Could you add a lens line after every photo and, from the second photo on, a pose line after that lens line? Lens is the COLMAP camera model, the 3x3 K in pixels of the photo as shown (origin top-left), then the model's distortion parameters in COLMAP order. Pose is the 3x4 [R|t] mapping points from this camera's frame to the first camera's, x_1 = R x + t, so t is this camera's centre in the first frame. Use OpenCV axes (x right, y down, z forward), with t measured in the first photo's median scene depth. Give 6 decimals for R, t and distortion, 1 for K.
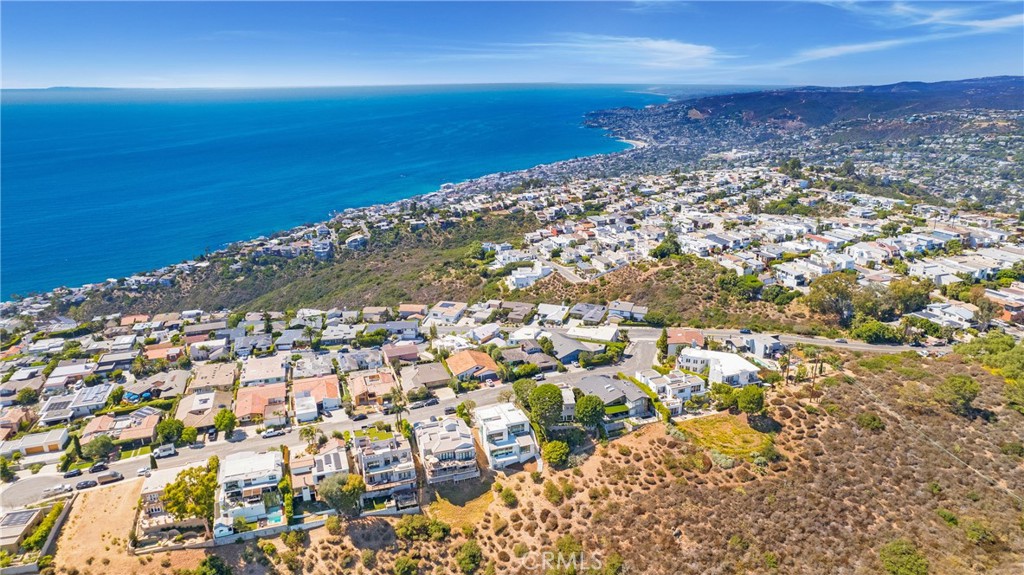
lens RADIAL K [[653.2, 0, 512.0], [0, 653.2, 287.5], [0, 0, 1]] dist [-0.080161, 0.068431]
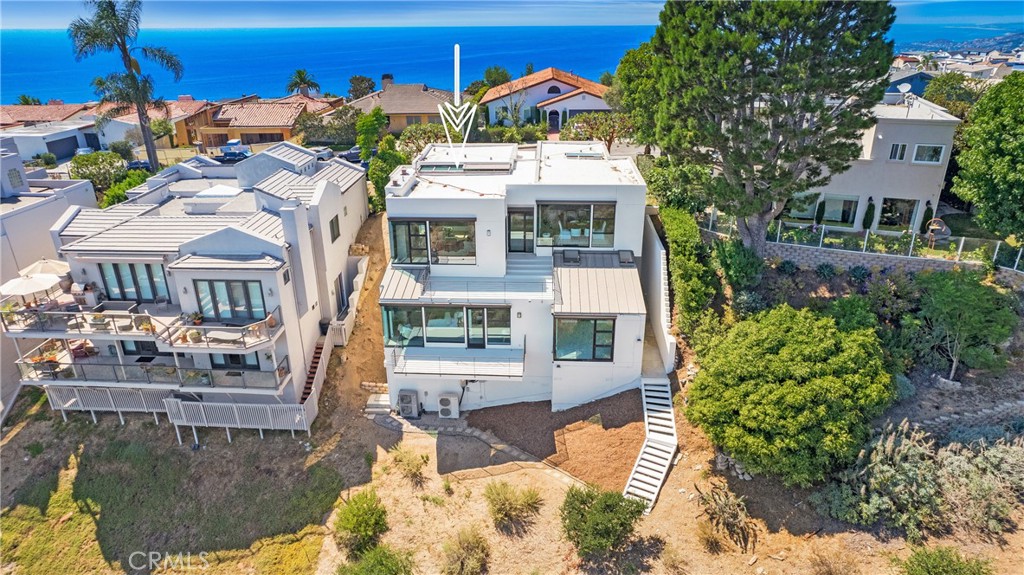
lens RADIAL K [[653.2, 0, 512.0], [0, 653.2, 287.5], [0, 0, 1]] dist [-0.080161, 0.068431]
pose [[0.925310, 0.150347, -0.348135, 0.058247], [-0.119618, 0.986899, 0.108271, 0.218644], [0.359852, -0.058541, 0.931171, 0.831799]]
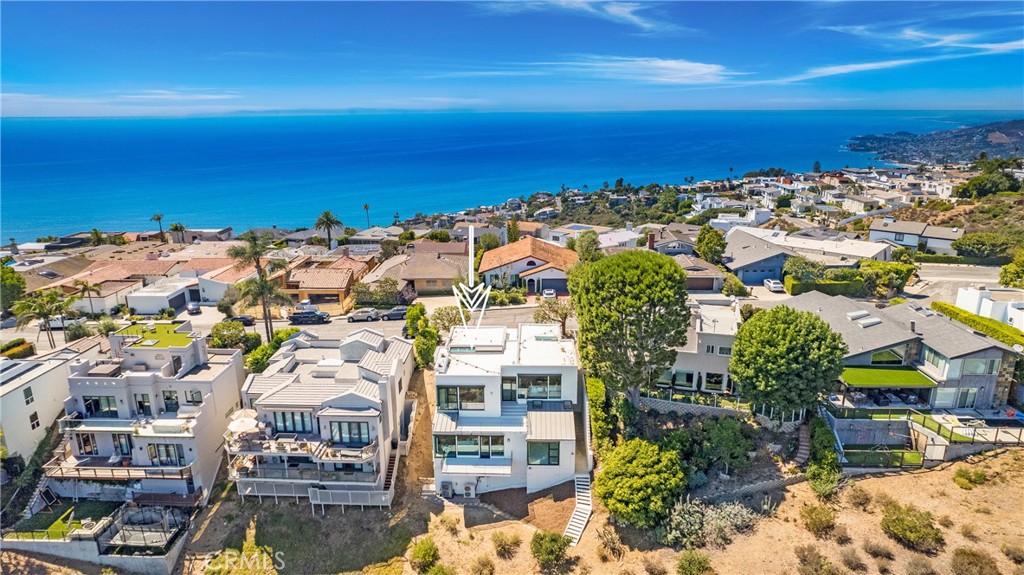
lens RADIAL K [[653.2, 0, 512.0], [0, 653.2, 287.5], [0, 0, 1]] dist [-0.080161, 0.068431]
pose [[0.932876, 0.100884, -0.345780, 0.103739], [-0.114573, 0.993227, -0.019323, 0.177372], [0.341489, 0.057643, 0.938117, 0.694692]]
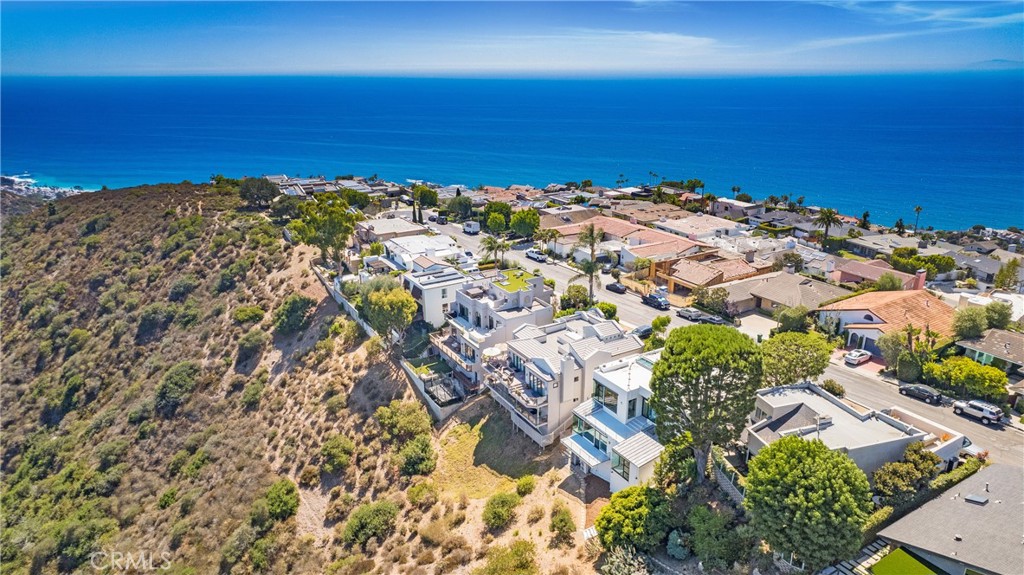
lens RADIAL K [[653.2, 0, 512.0], [0, 653.2, 287.5], [0, 0, 1]] dist [-0.080161, 0.068431]
pose [[0.206191, 0.333023, -0.920098, 0.305112], [-0.297962, 0.917018, 0.265136, 0.079320], [0.932043, 0.219486, 0.288309, 0.808208]]
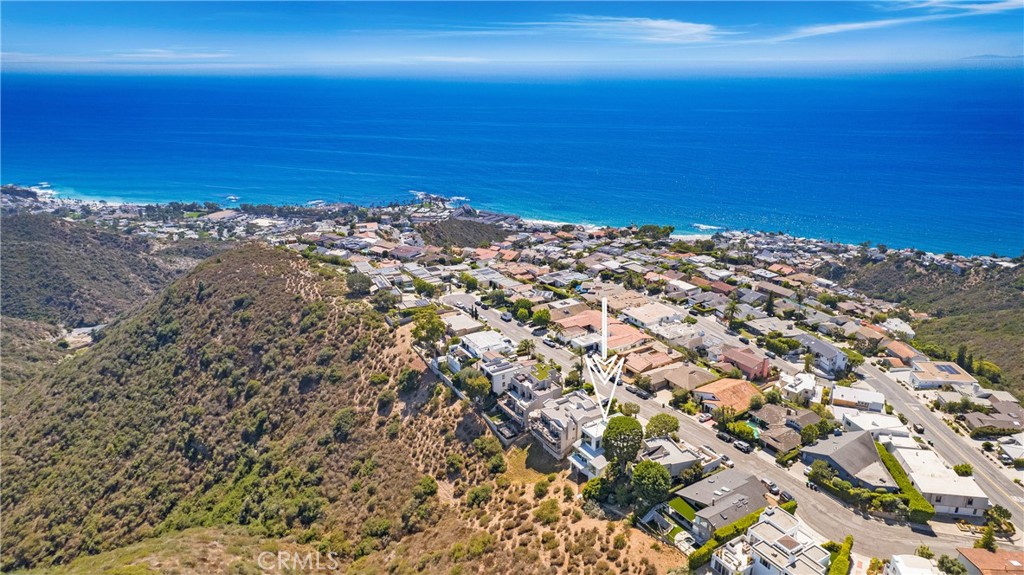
lens RADIAL K [[653.2, 0, 512.0], [0, 653.2, 287.5], [0, 0, 1]] dist [-0.080161, 0.068431]
pose [[0.214794, 0.340252, -0.915474, 0.710530], [-0.296540, 0.915821, 0.270805, -0.179422], [0.930552, 0.213307, 0.297611, 0.578417]]
